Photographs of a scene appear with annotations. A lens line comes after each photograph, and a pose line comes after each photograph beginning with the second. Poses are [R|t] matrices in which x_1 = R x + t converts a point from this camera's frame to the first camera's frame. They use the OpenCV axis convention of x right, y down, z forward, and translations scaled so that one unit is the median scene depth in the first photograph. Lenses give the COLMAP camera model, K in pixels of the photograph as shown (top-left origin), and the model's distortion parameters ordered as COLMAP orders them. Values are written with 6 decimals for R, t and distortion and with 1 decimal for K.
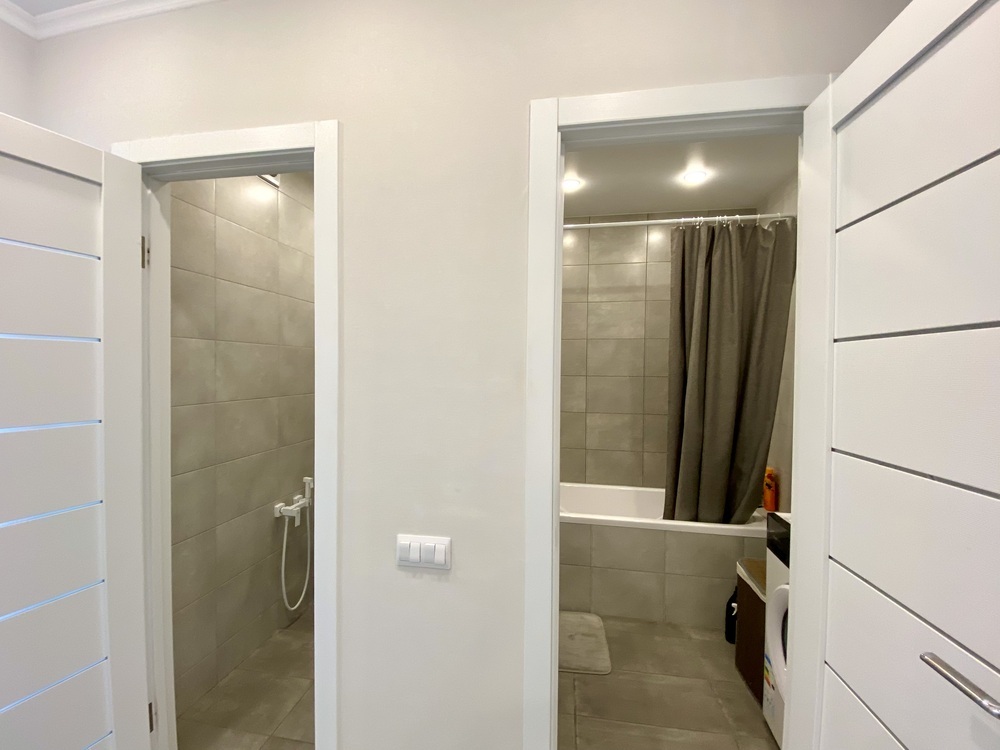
lens RADIAL K [[409.4, 0, 494.6], [0, 409.4, 374.3], [0, 0, 1]] dist [0.014282, -0.004535]
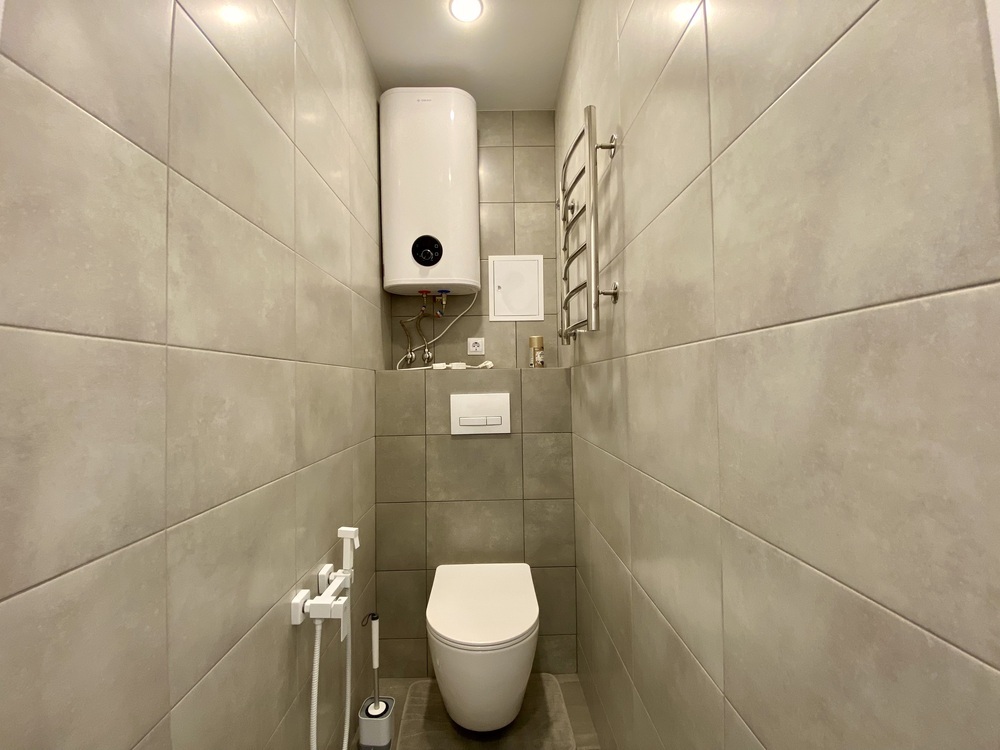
lens RADIAL K [[409.4, 0, 501.5], [0, 409.4, 376.8], [0, 0, 1]] dist [0.014282, -0.004535]
pose [[0.985573, -0.011137, 0.168885, -0.379295], [0.016323, 0.999436, -0.029349, 0.091105], [-0.168462, 0.031682, 0.985199, 0.505294]]
